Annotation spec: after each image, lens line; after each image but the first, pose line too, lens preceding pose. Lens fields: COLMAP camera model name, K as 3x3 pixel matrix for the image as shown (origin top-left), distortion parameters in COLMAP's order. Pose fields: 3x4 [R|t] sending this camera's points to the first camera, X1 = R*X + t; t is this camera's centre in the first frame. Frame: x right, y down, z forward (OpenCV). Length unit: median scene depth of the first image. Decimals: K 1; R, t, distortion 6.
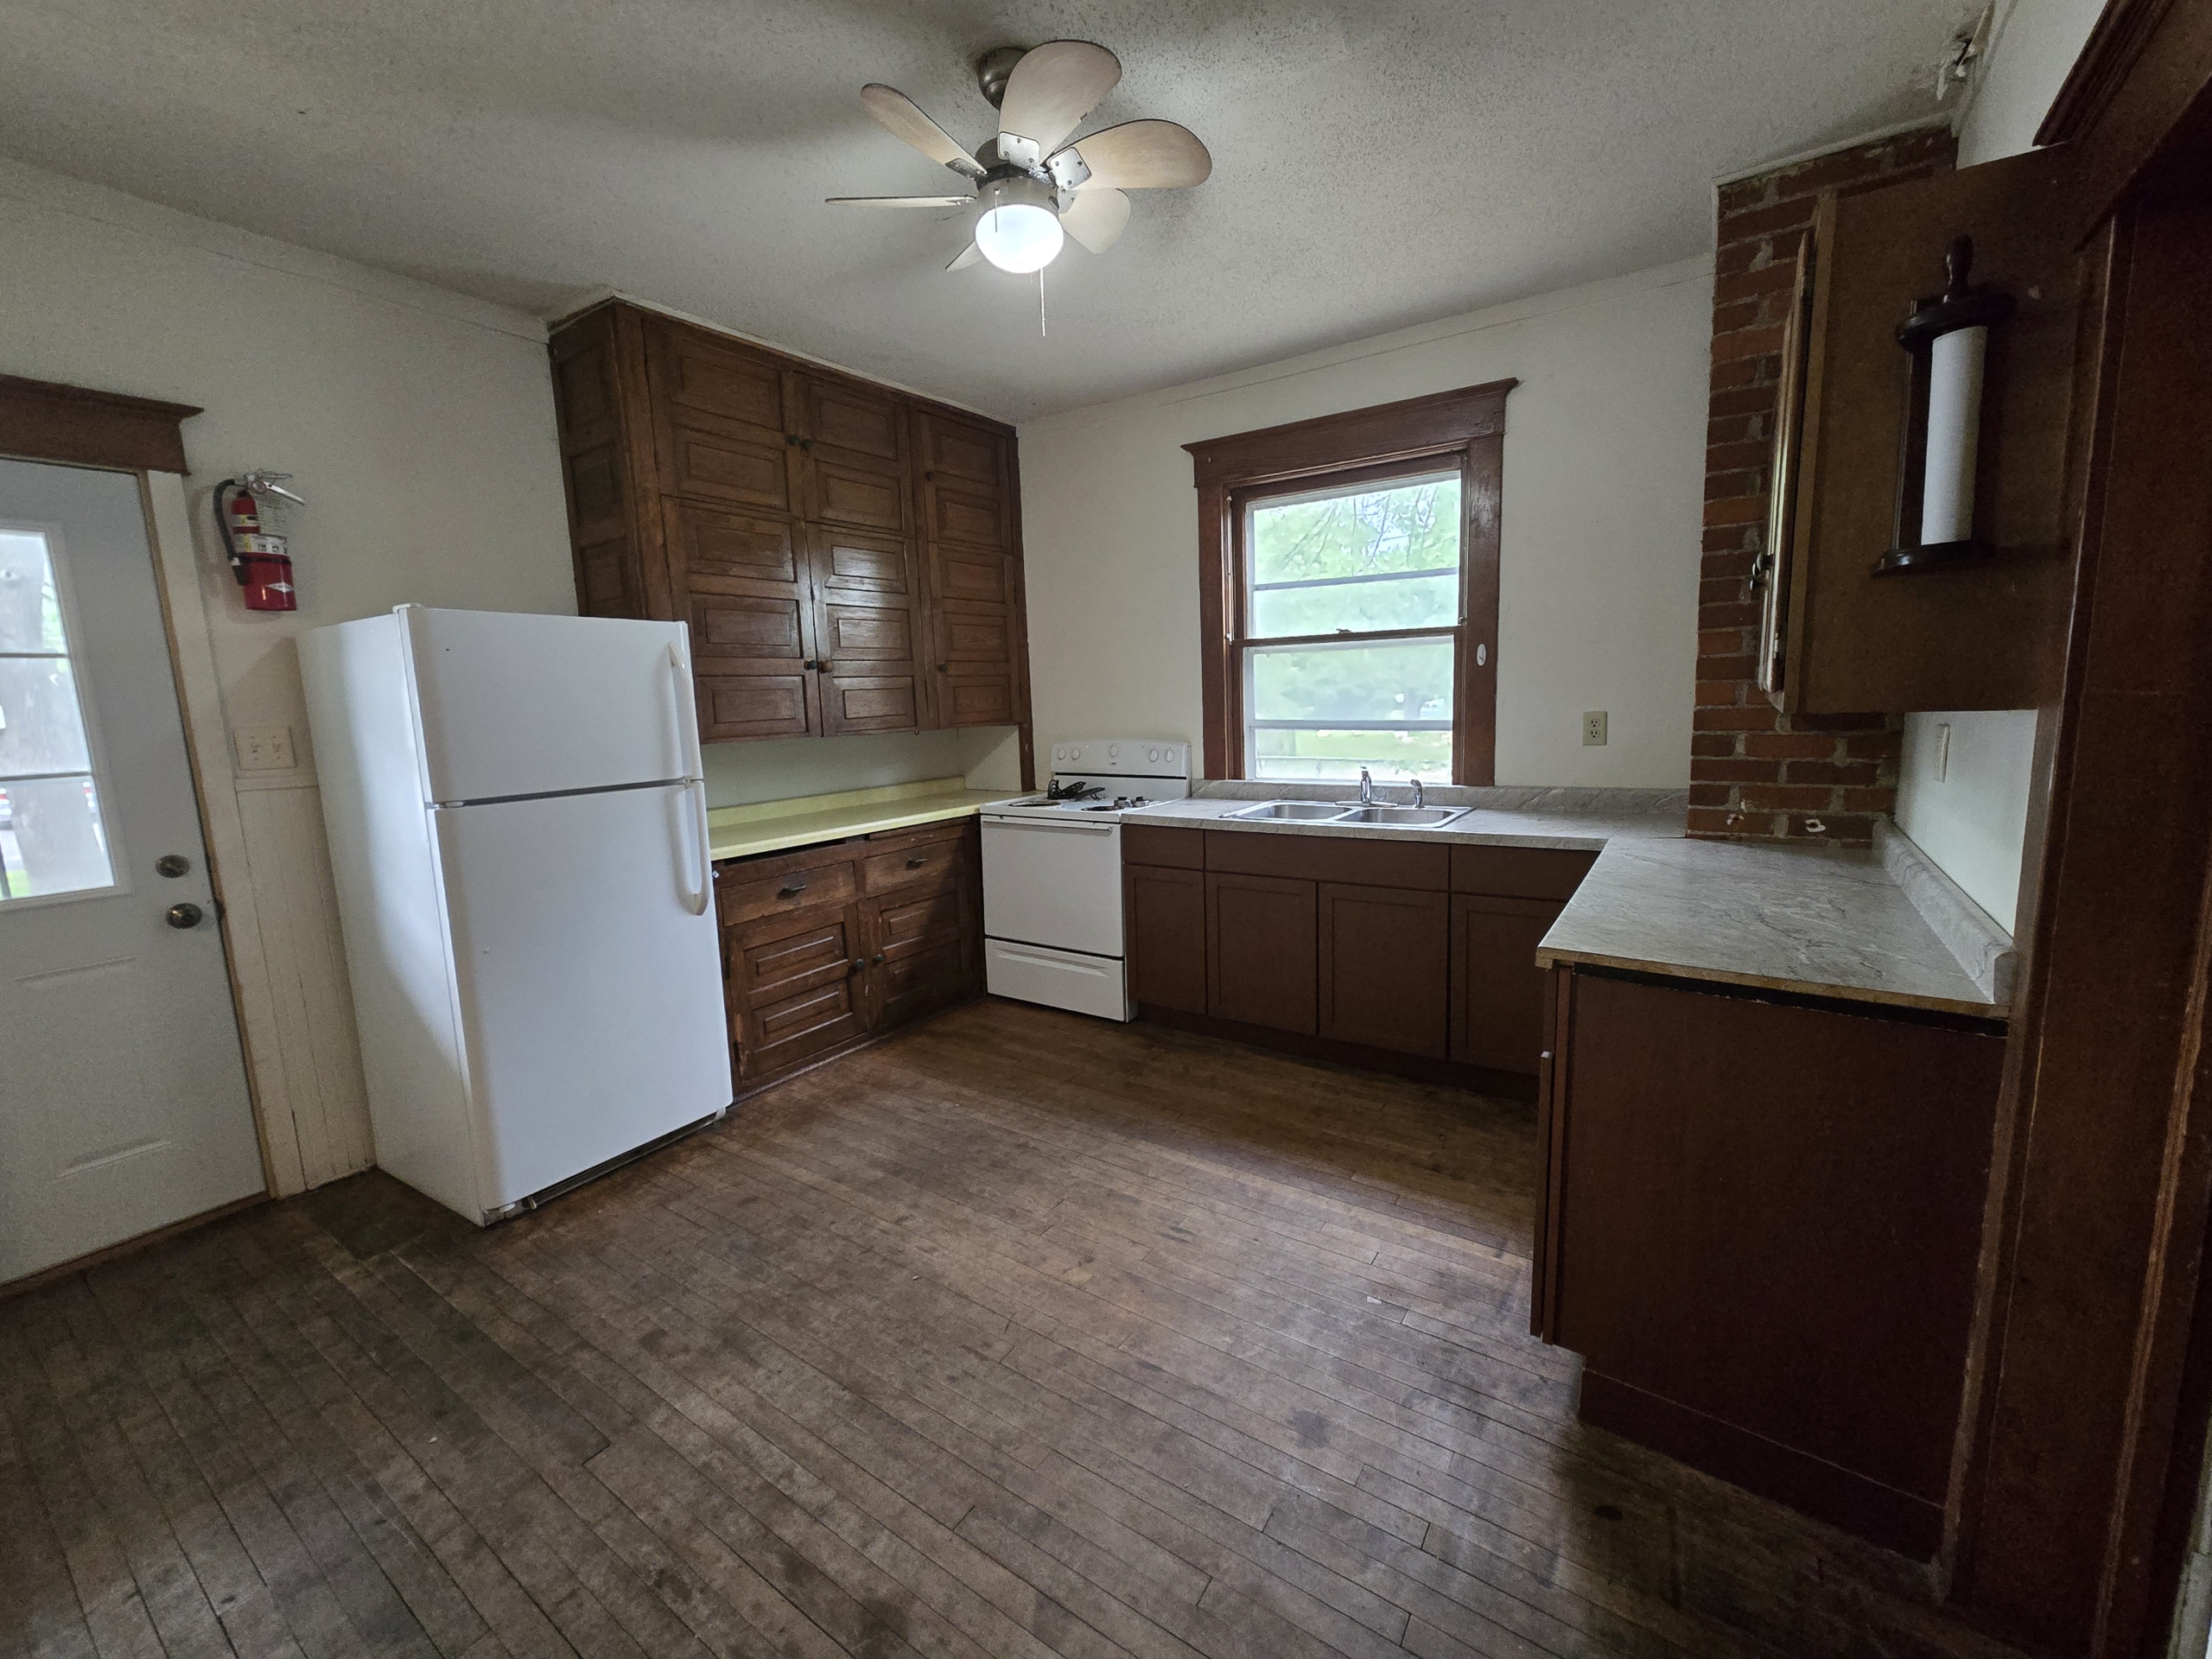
lens RADIAL K [[909.9, 0, 1101.3], [0, 909.9, 824.7], [0, 0, 1]] dist [-0.000478, 0.000993]
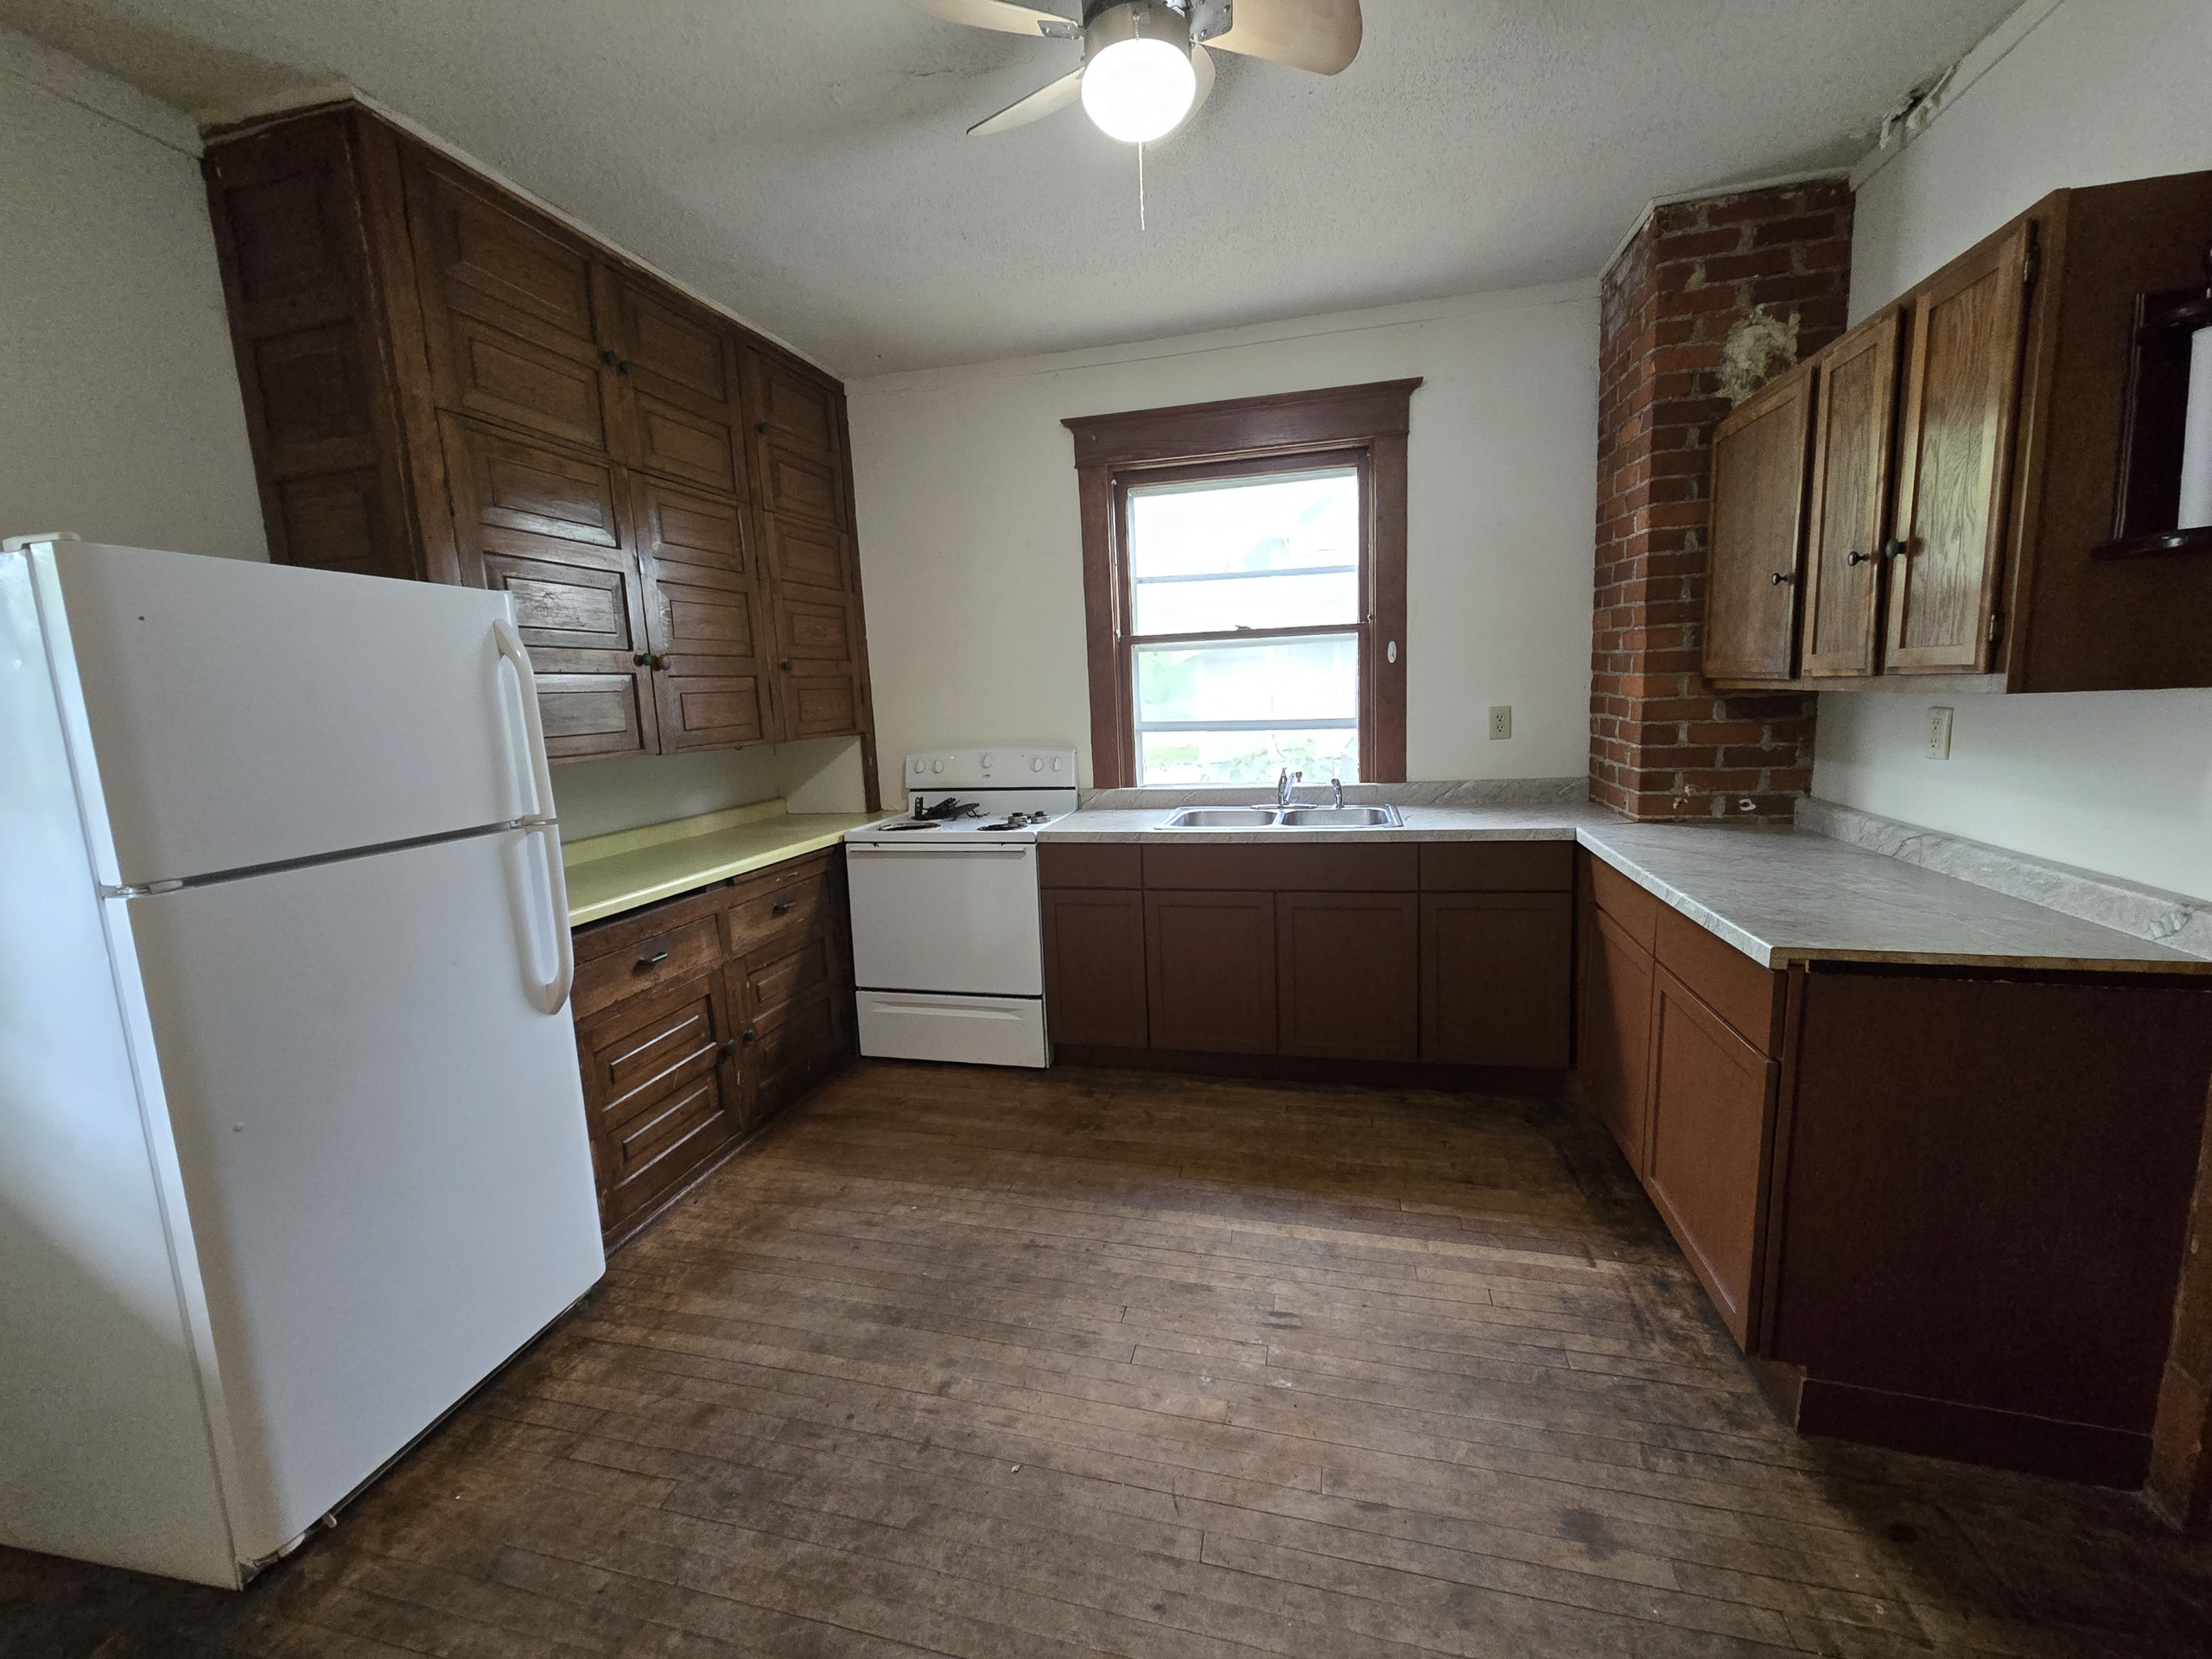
lens RADIAL K [[909.9, 0, 1104.4], [0, 909.9, 824.2], [0, 0, 1]] dist [-0.000478, 0.000993]
pose [[0.938656, -0.057501, 0.340029, -0.262956], [0.061090, 0.998132, 0.000150, -0.019094], [-0.339402, 0.020632, 0.940415, 0.191360]]
